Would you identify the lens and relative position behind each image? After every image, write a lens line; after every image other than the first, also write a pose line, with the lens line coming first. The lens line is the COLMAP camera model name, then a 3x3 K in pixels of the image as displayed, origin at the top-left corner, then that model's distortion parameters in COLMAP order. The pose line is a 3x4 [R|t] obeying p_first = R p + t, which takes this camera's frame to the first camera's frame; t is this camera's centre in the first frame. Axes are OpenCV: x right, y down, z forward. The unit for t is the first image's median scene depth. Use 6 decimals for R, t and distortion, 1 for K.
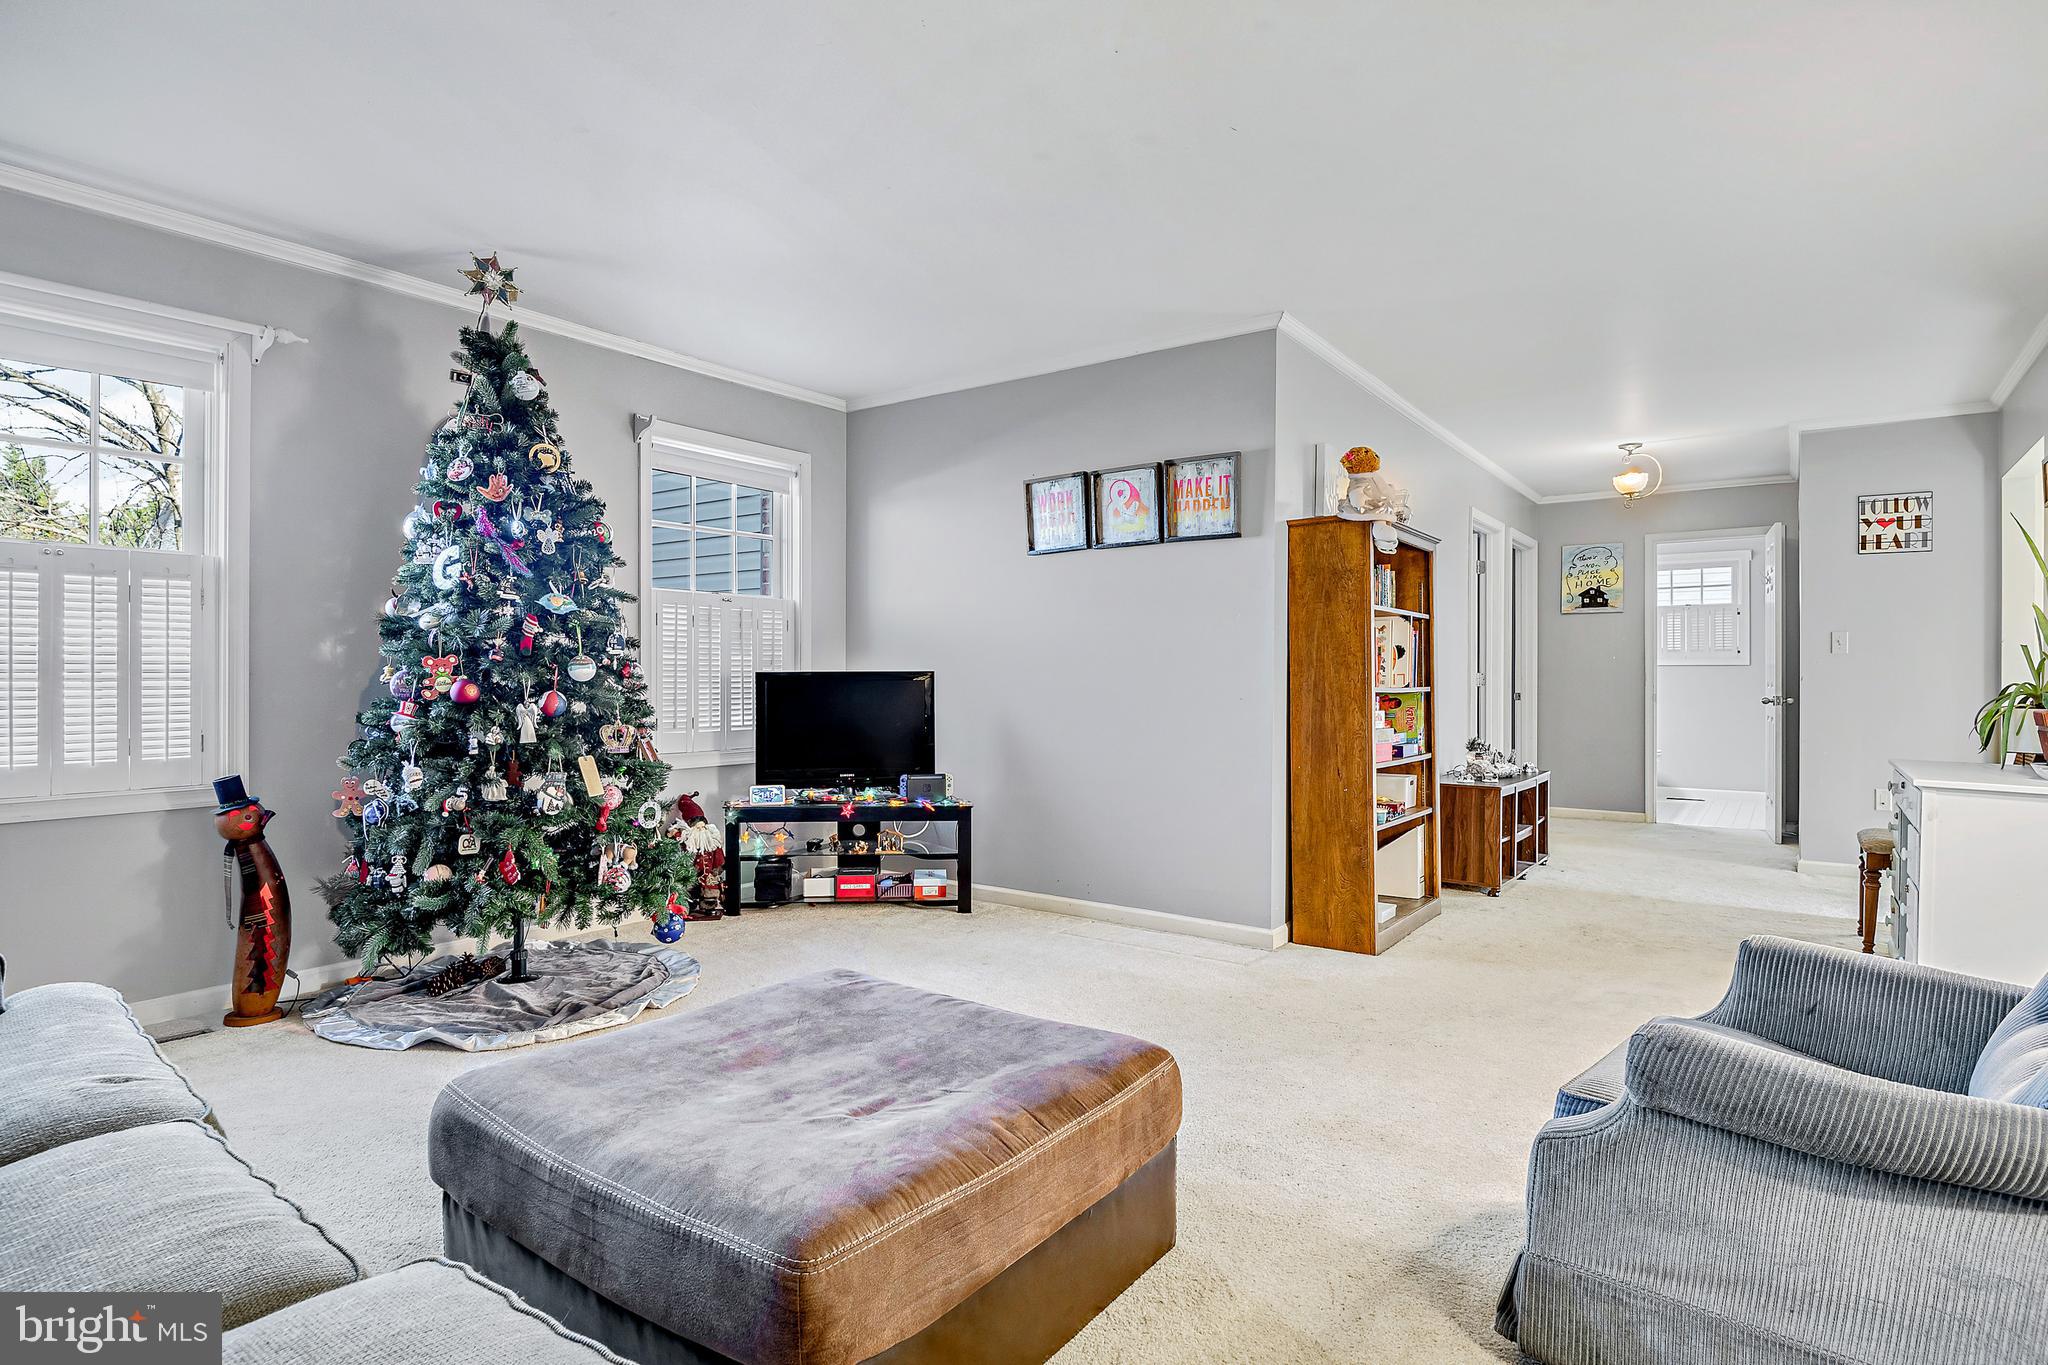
lens RADIAL K [[1080.4, 0, 1024.0], [0, 1080.4, 682.5], [0, 0, 1]] dist [-0.000787, -0.000416]
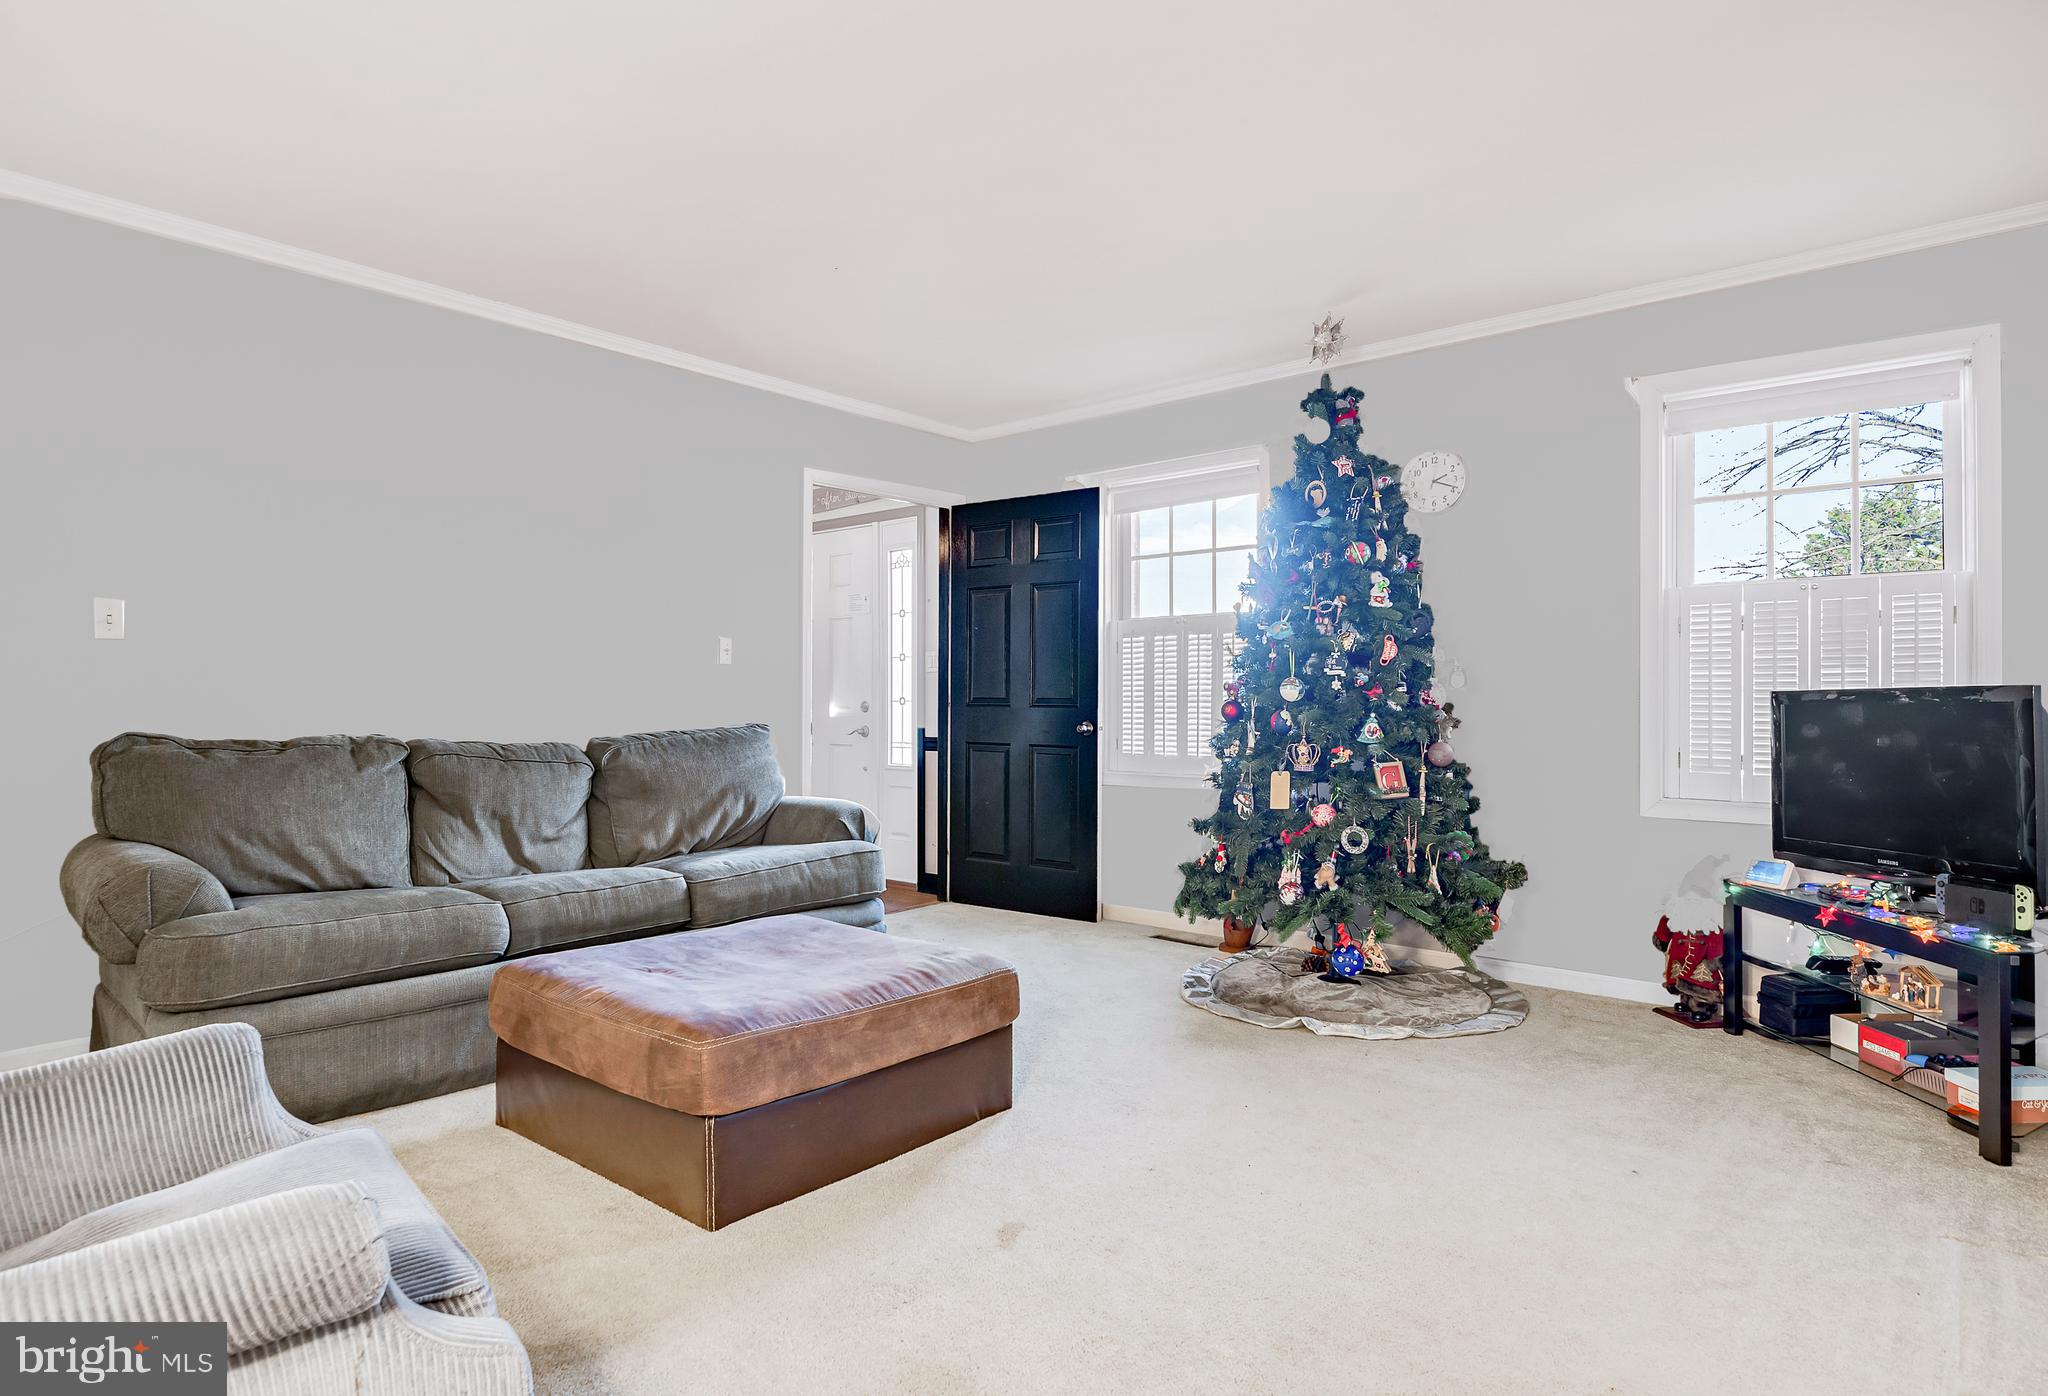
lens RADIAL K [[1139.1, 0, 1024.0], [0, 1139.1, 698.0], [0, 0, 1]] dist [0.001015, 0.000205]
pose [[-0.068848, -0.011800, -0.997557, 0.512044], [-0.013003, 0.999856, -0.010930, 0.008012], [0.997542, 0.012219, -0.068991, 0.579836]]
